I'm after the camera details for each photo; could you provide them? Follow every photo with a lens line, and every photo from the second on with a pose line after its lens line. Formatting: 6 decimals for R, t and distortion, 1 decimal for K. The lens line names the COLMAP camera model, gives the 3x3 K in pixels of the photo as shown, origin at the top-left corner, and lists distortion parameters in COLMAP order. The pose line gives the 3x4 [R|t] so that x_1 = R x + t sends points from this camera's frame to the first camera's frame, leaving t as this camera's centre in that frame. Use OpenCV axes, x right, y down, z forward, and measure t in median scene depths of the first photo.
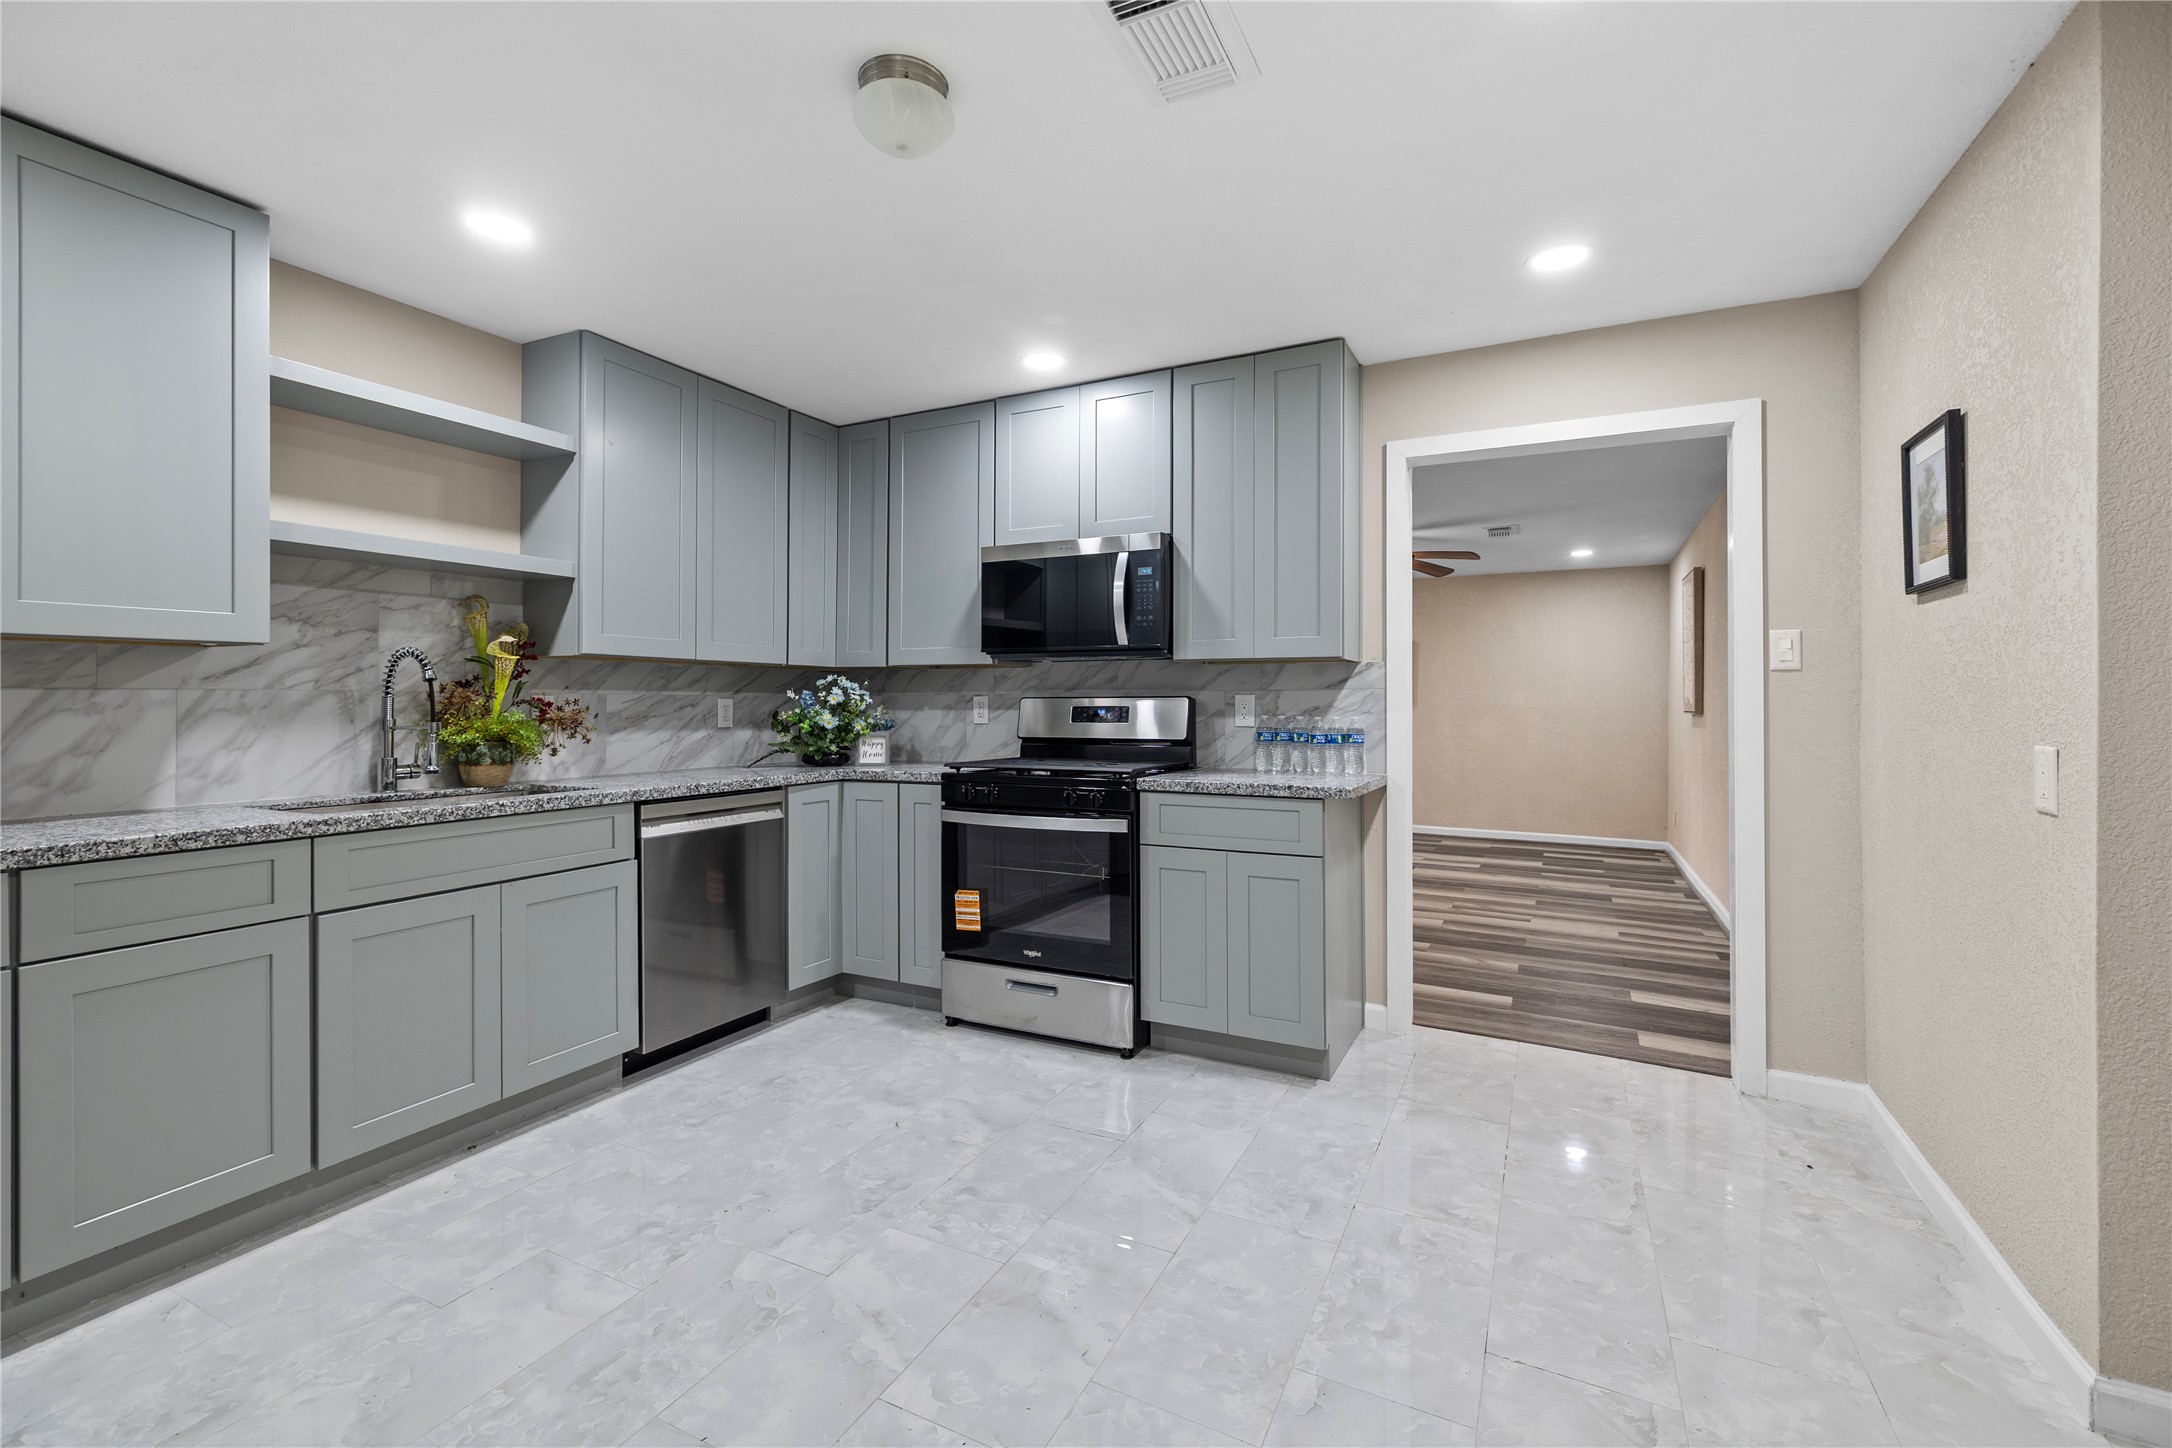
lens RADIAL K [[927.3, 0, 1082.7], [0, 927.3, 686.5], [0, 0, 1]] dist [0.002835, 0.000132]
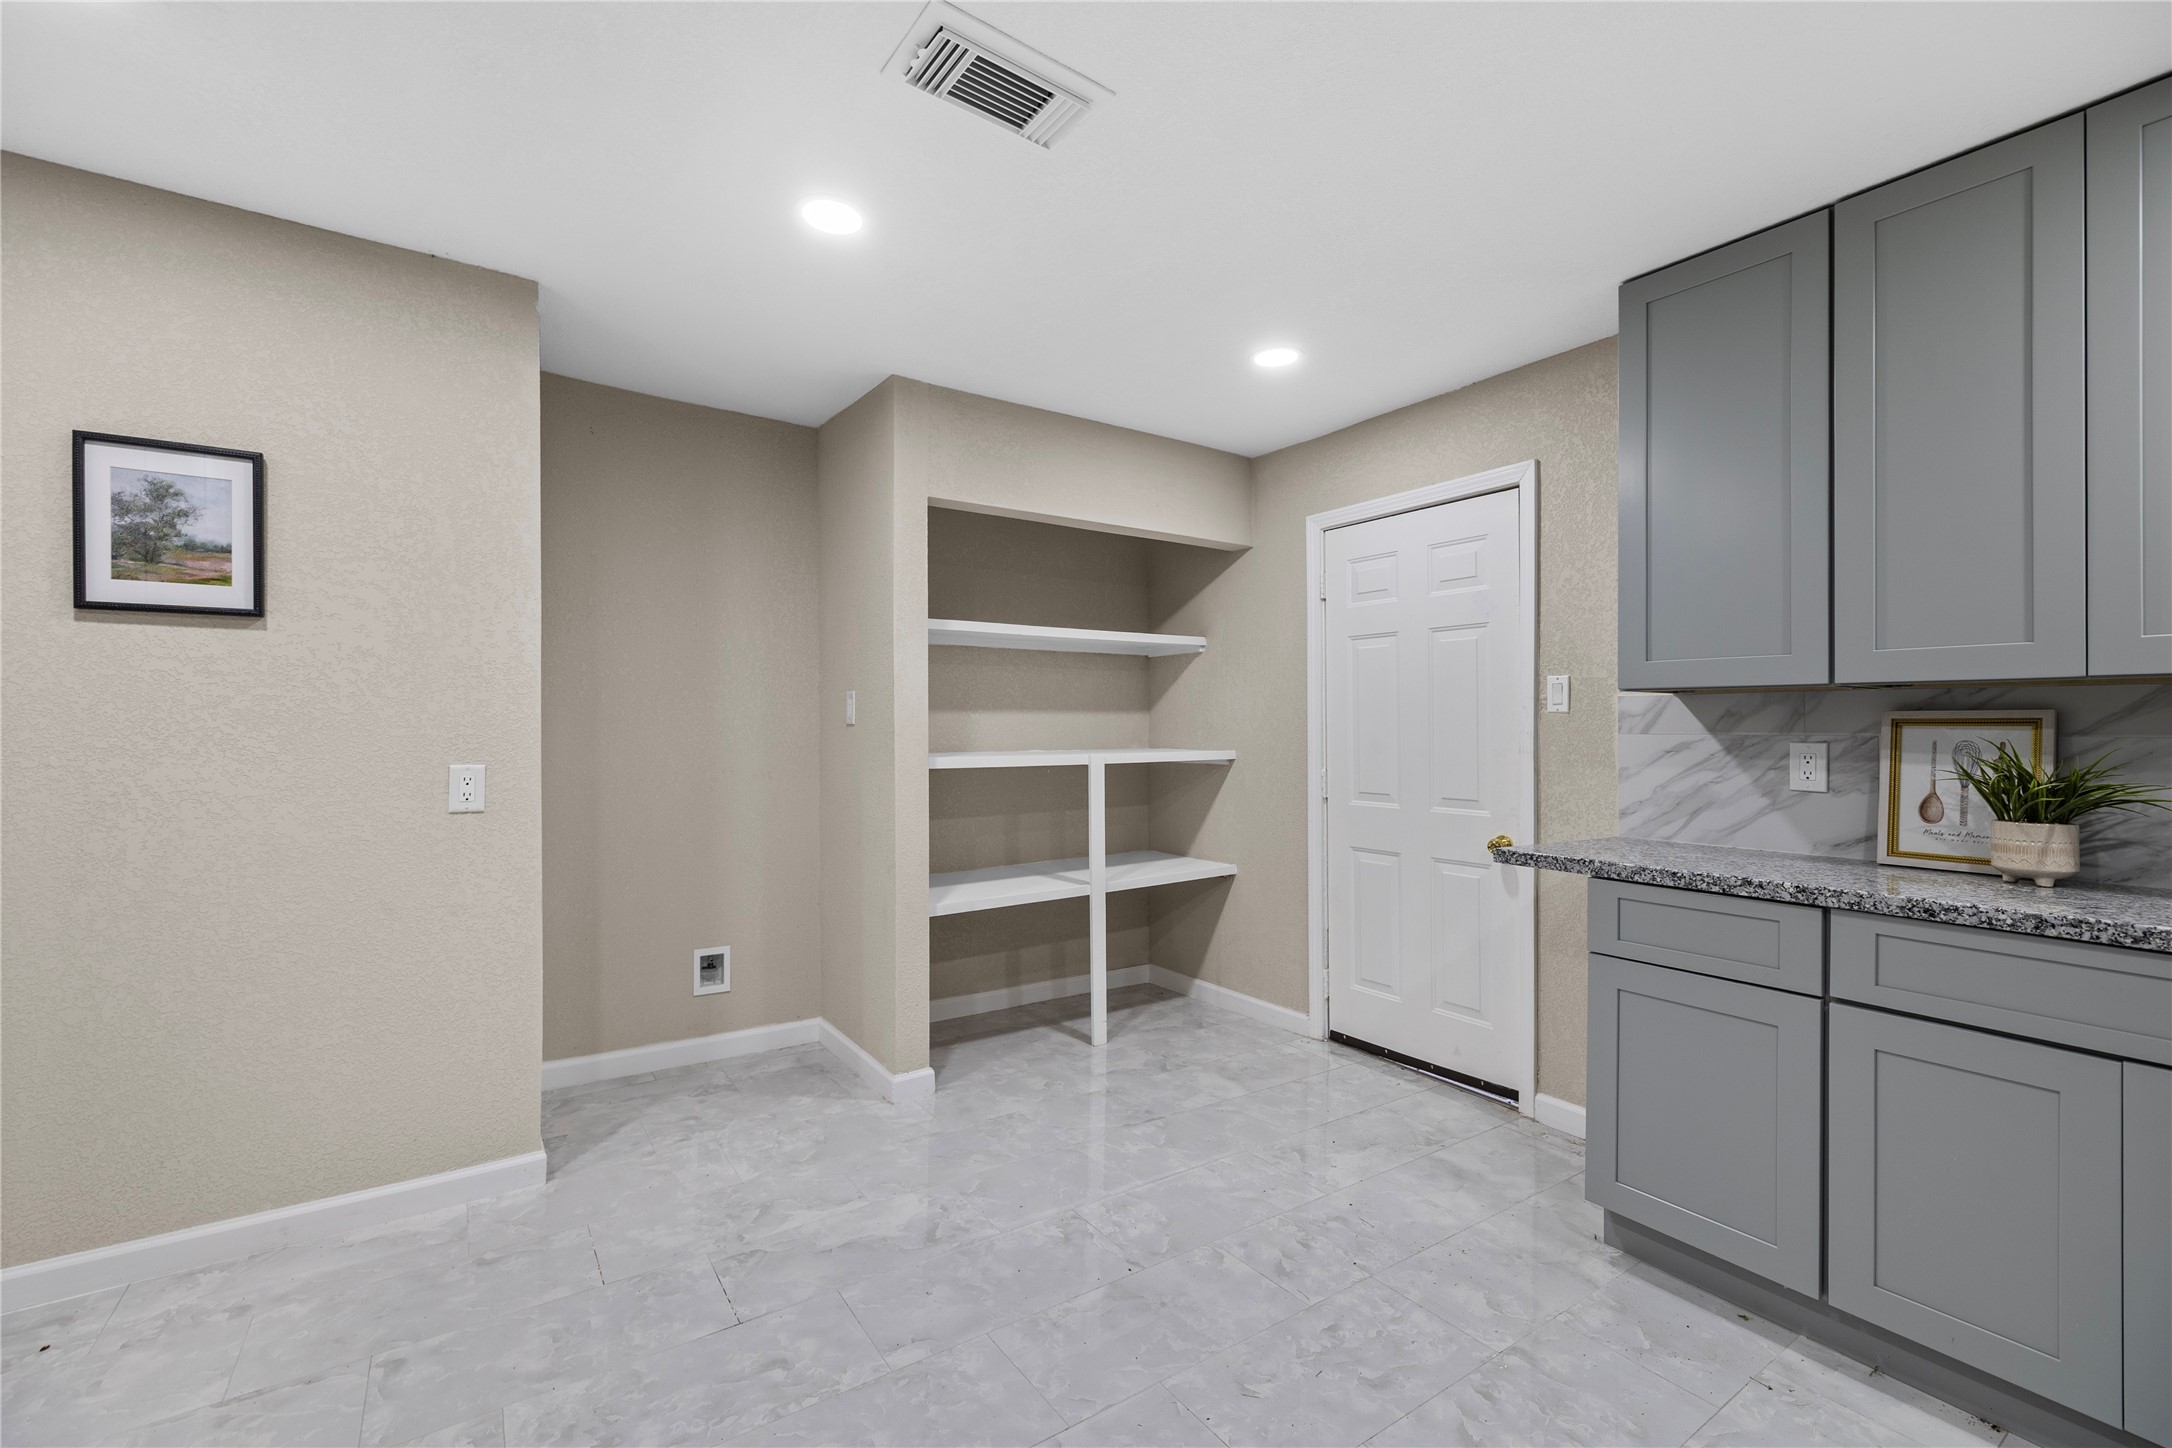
lens RADIAL K [[907.6, 0, 1098.3], [0, 907.6, 711.7], [0, 0, 1]] dist [-0.000306, -0.000196]
pose [[-0.884580, 0.000980, 0.466388, -0.343082], [-0.013566, 0.999521, -0.027831, 0.007717], [-0.466192, -0.030946, -0.884142, 1.354723]]
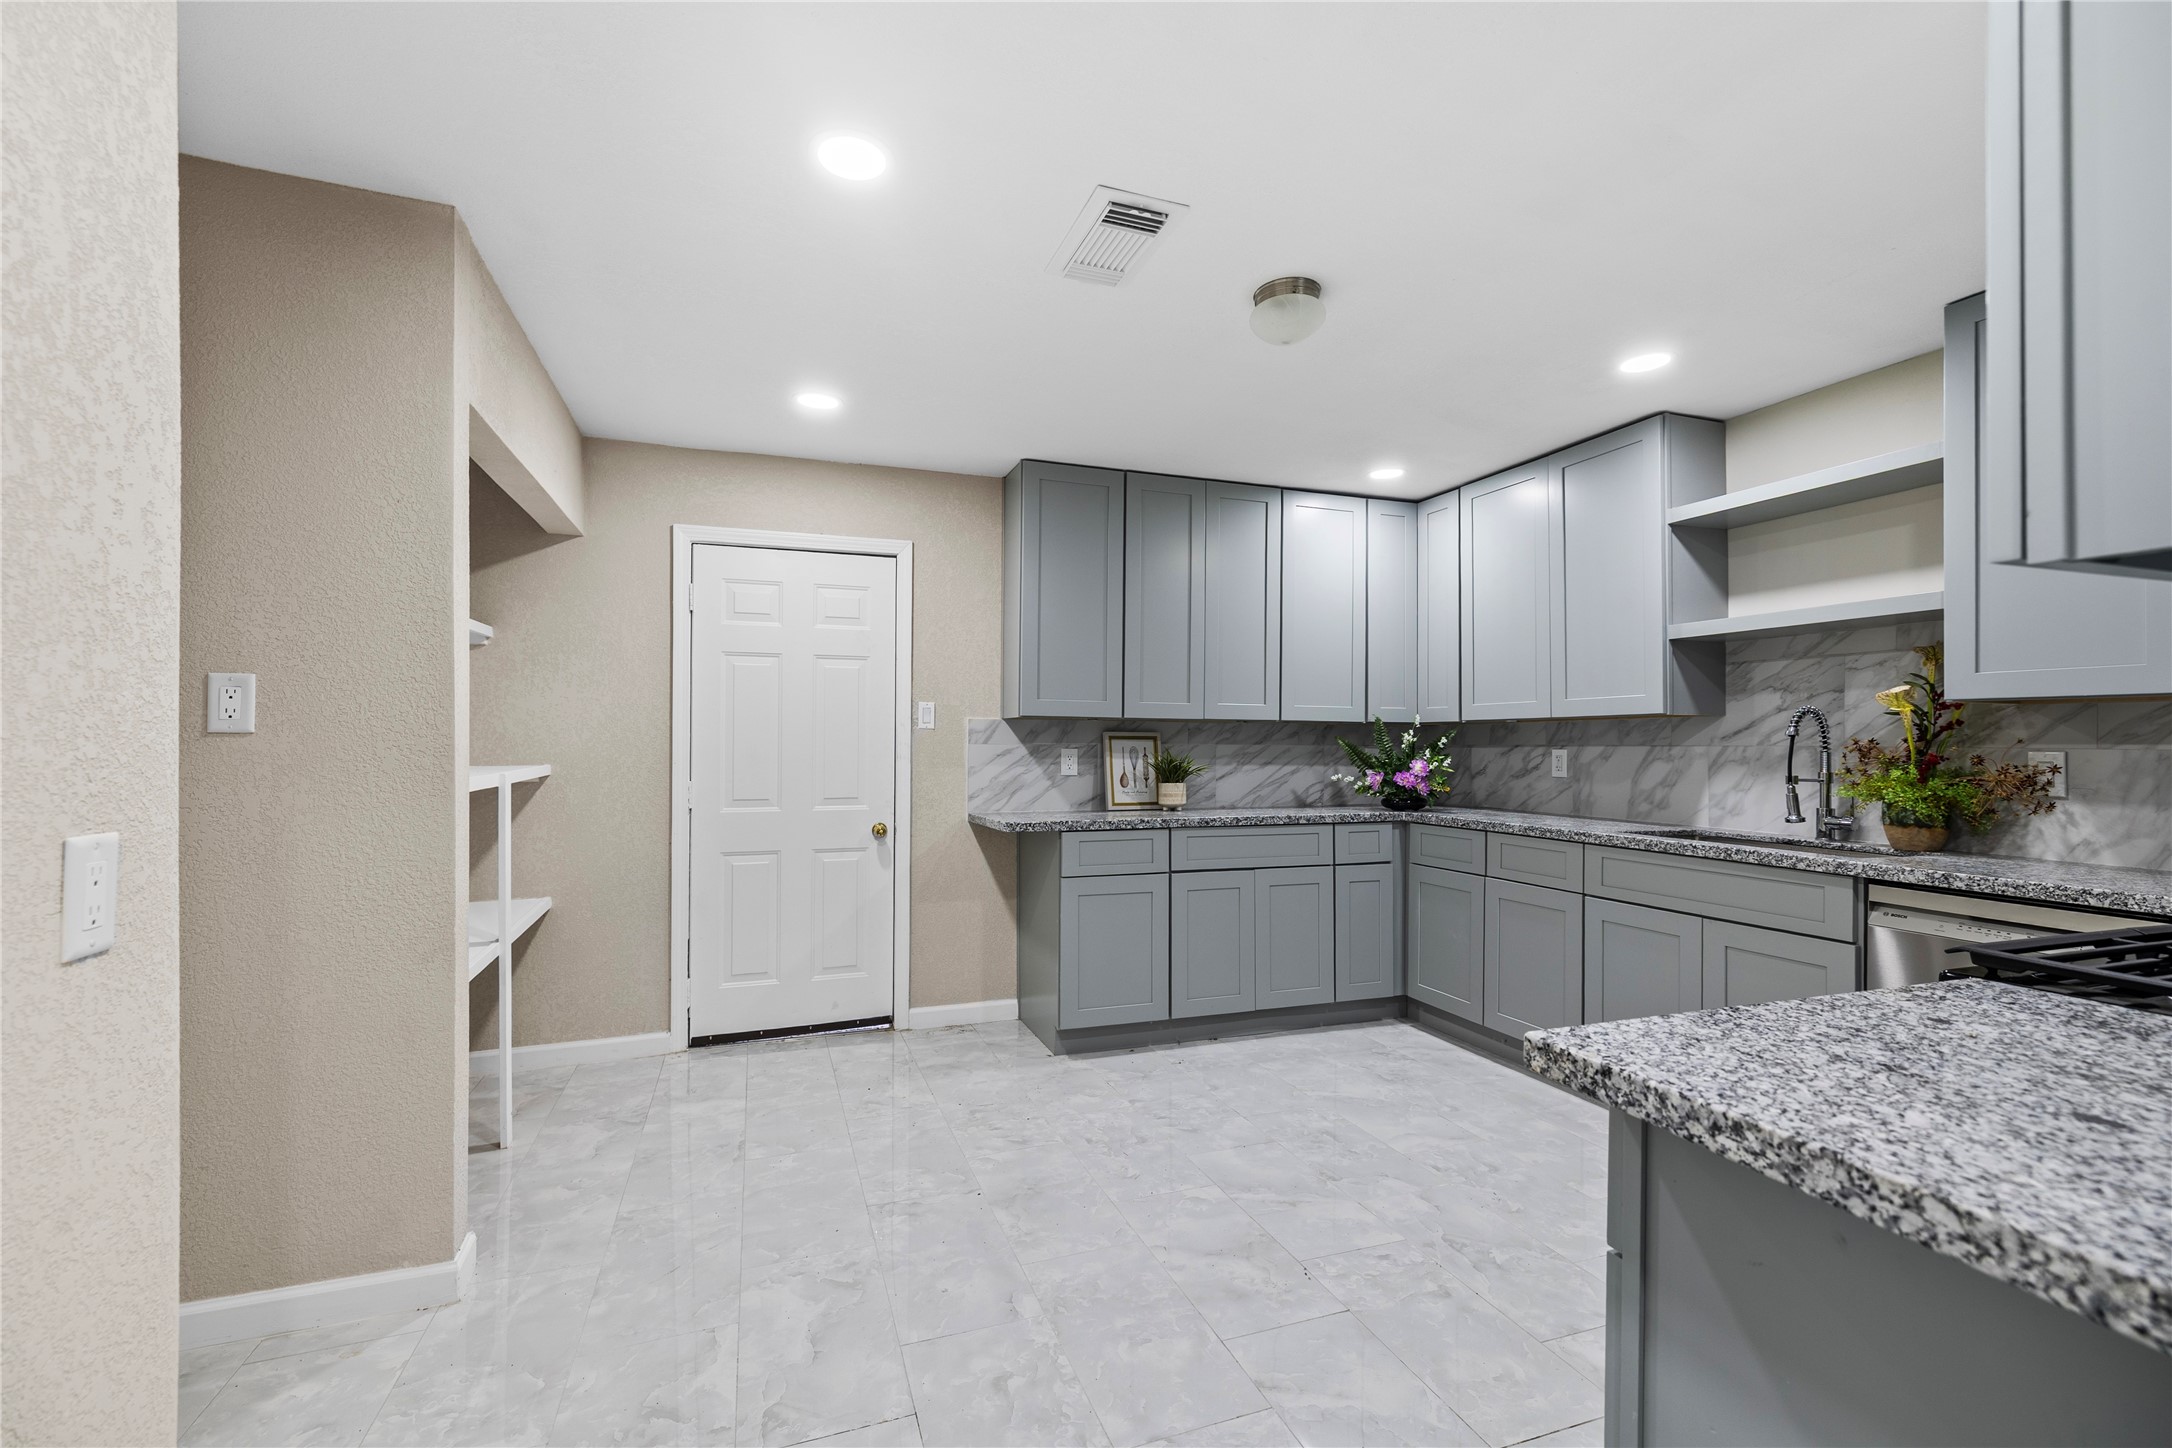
lens RADIAL K [[917.6, 0, 1086.9], [0, 917.6, 722.2], [0, 0, 1]] dist [0.001443, 0.000225]
pose [[-0.687066, -0.023187, -0.726225, 0.784917], [0.002346, 0.999415, -0.034130, 0.013676], [0.726592, -0.025153, -0.686609, 1.382456]]
